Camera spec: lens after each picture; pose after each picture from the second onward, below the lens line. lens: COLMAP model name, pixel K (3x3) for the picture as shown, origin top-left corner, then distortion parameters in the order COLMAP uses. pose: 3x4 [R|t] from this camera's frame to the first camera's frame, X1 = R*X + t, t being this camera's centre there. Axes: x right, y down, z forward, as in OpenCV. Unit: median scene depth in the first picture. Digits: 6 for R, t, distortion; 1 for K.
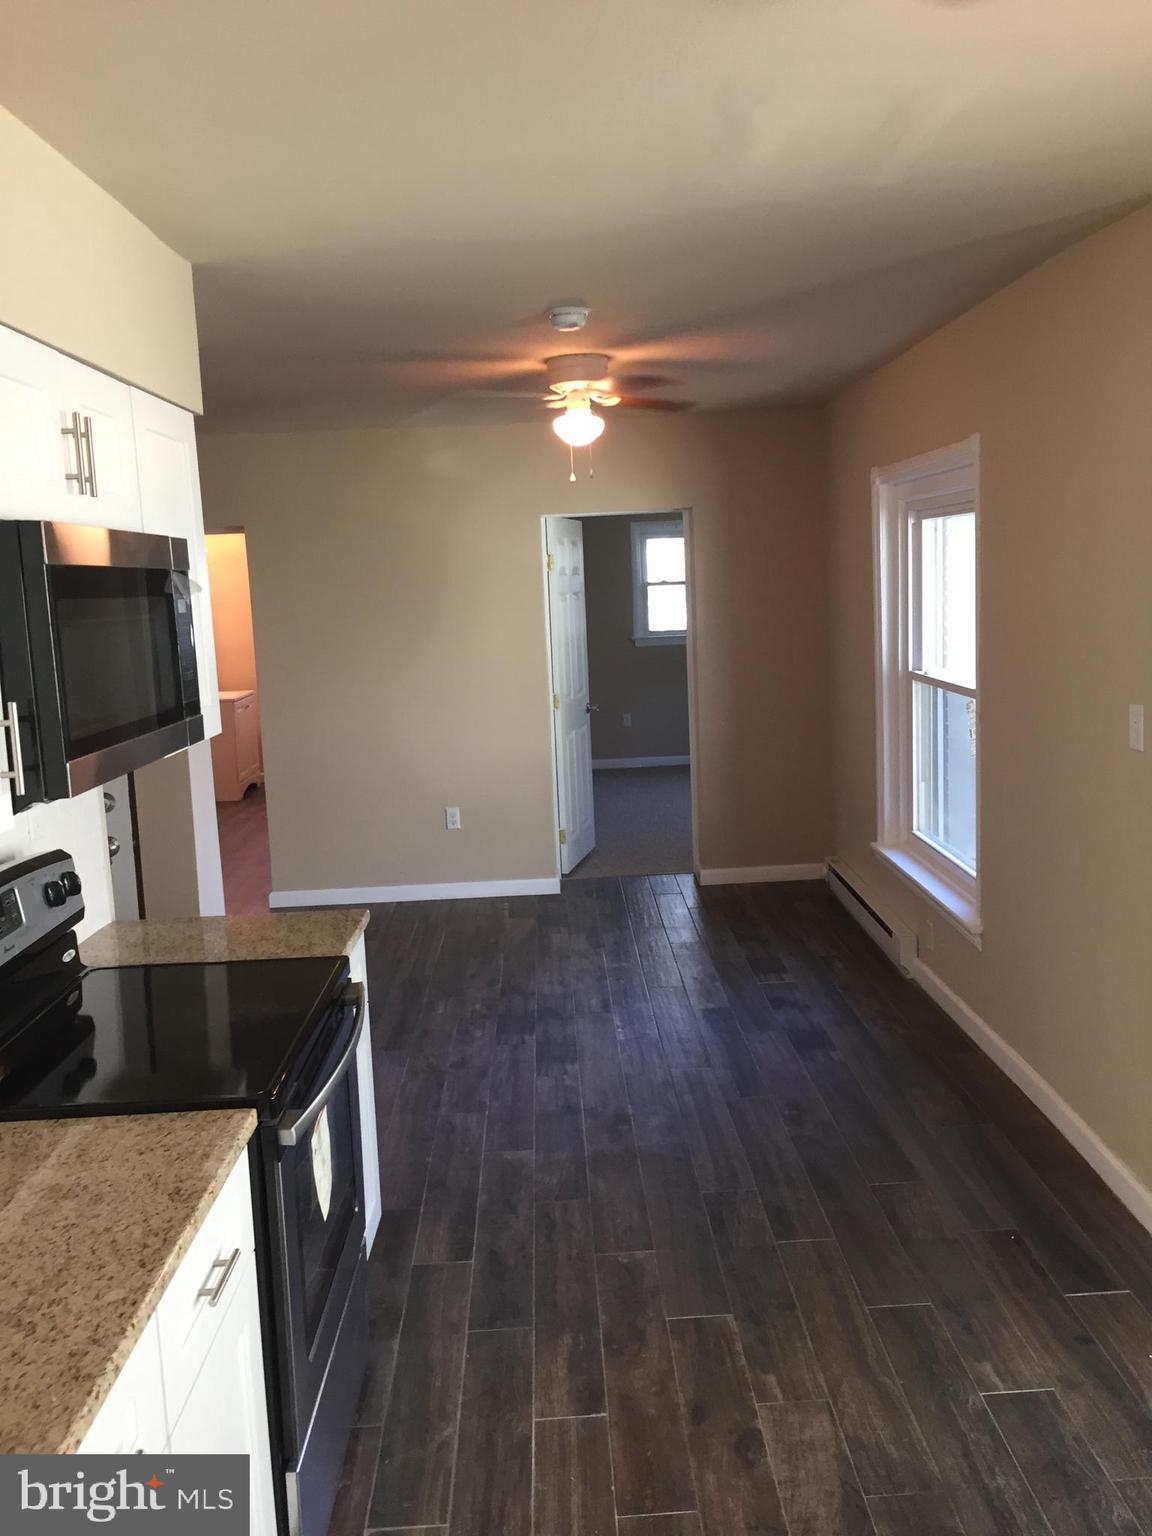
lens RADIAL K [[1332.9, 0, 576.0], [0, 1332.9, 768.0], [0, 0, 1]] dist [0.082854, -0.128997]
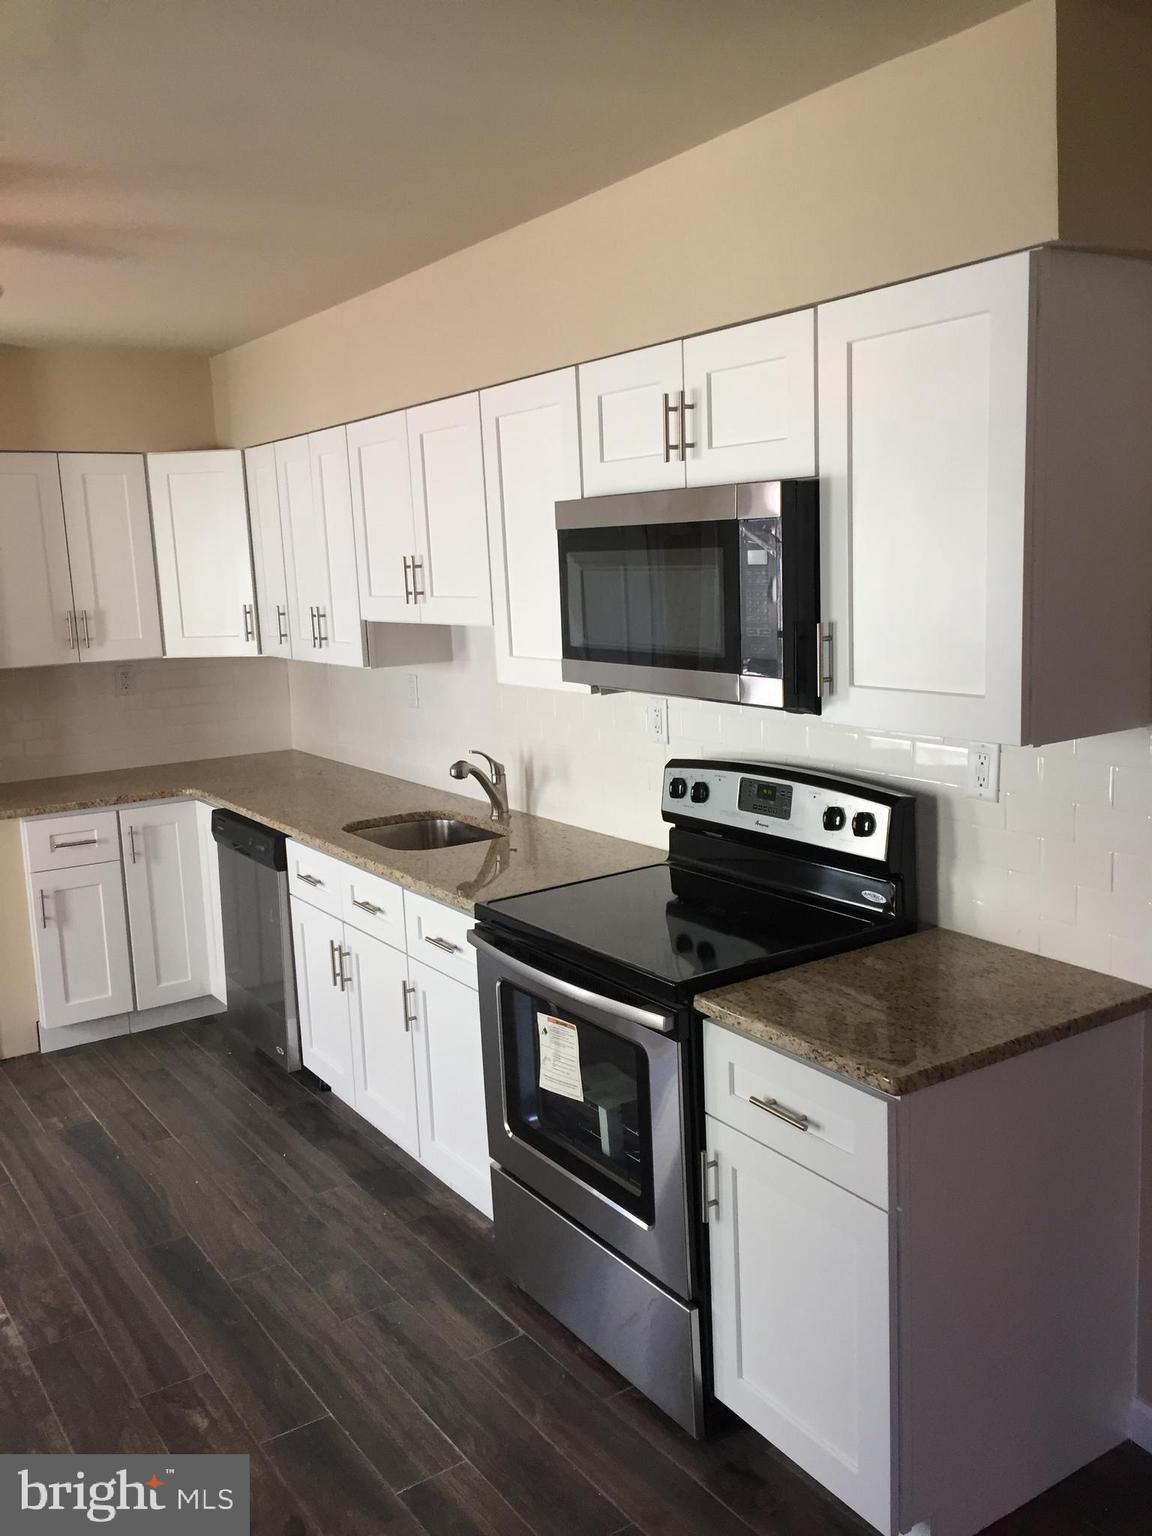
lens RADIAL K [[1332.9, 0, 576.0], [0, 1332.9, 768.0], [0, 0, 1]] dist [0.082854, -0.128997]
pose [[-0.847394, 0.158614, -0.506720, 0.280309], [0.000301, 0.954482, 0.298269, -0.233659], [0.530965, 0.252599, -0.808870, 1.557419]]
